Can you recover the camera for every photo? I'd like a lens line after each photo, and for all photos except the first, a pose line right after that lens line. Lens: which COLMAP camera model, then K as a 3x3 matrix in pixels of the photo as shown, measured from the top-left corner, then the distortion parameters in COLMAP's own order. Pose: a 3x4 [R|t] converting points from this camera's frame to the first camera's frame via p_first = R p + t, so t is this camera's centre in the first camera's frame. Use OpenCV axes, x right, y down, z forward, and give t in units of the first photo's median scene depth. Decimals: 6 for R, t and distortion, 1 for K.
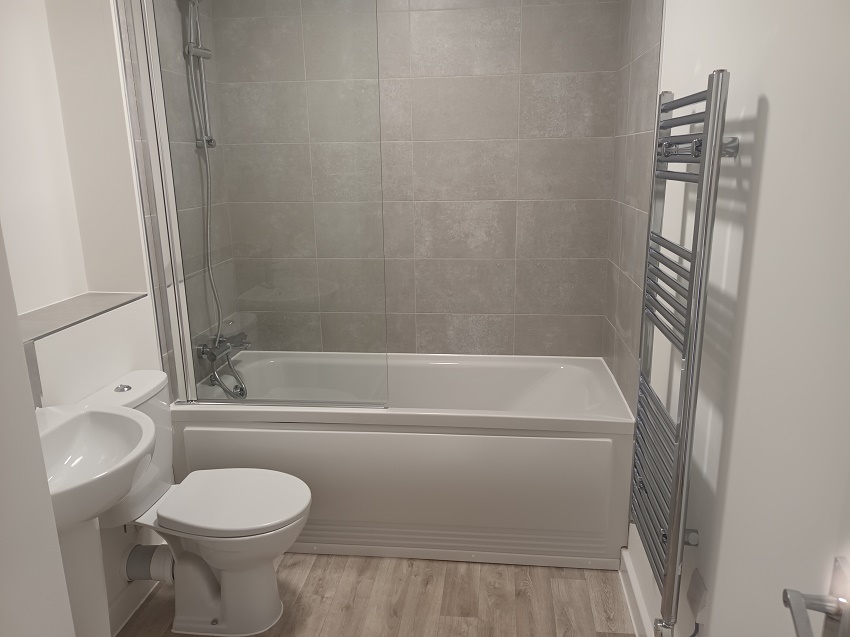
lens RADIAL K [[631.5, 0, 424.2], [0, 631.5, 319.9], [0, 0, 1]] dist [0.024618, -0.021501]
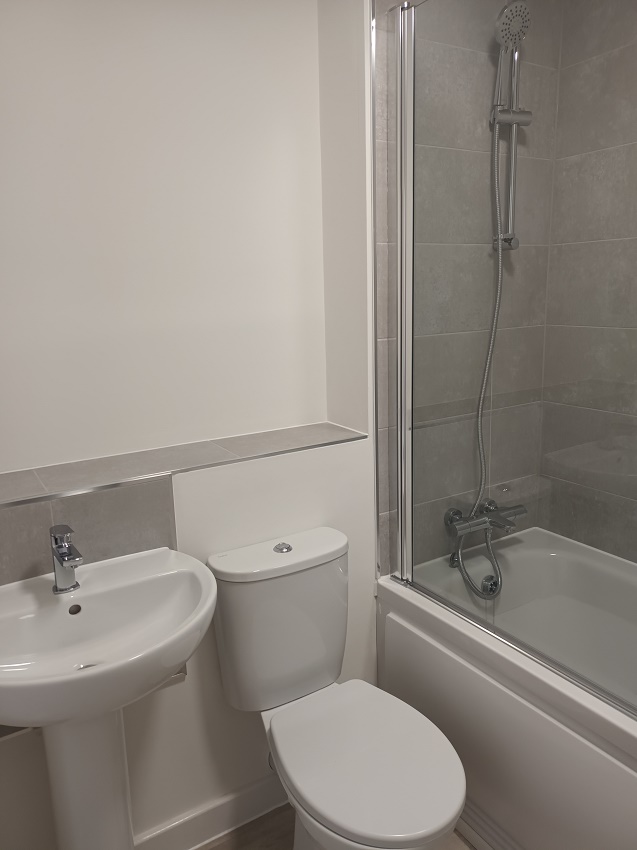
lens RADIAL K [[631.5, 0, 320.4], [0, 631.5, 427.3], [0, 0, 1]] dist [0.024618, -0.021501]
pose [[0.620744, 0.165357, -0.766378, 0.114746], [-0.175582, 0.981997, 0.069663, -0.083052], [0.764100, 0.091320, 0.638602, 0.382092]]
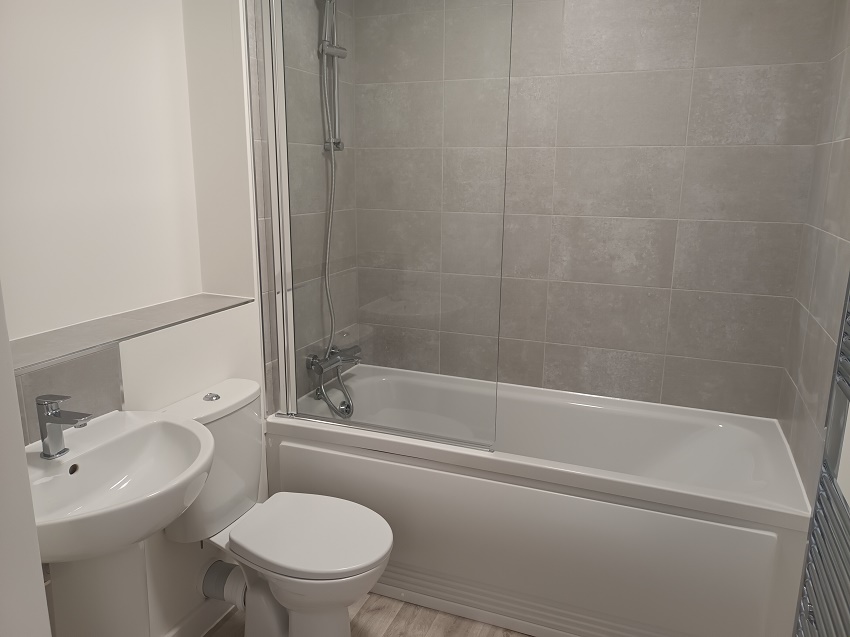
lens RADIAL K [[631.5, 0, 423.1], [0, 631.5, 317.2], [0, 0, 1]] dist [0.024618, -0.021501]
pose [[0.963351, 0.083196, -0.255017, 0.048738], [-0.088986, 0.995970, -0.011231, -0.022585], [0.253055, 0.033512, 0.966871, 0.117703]]
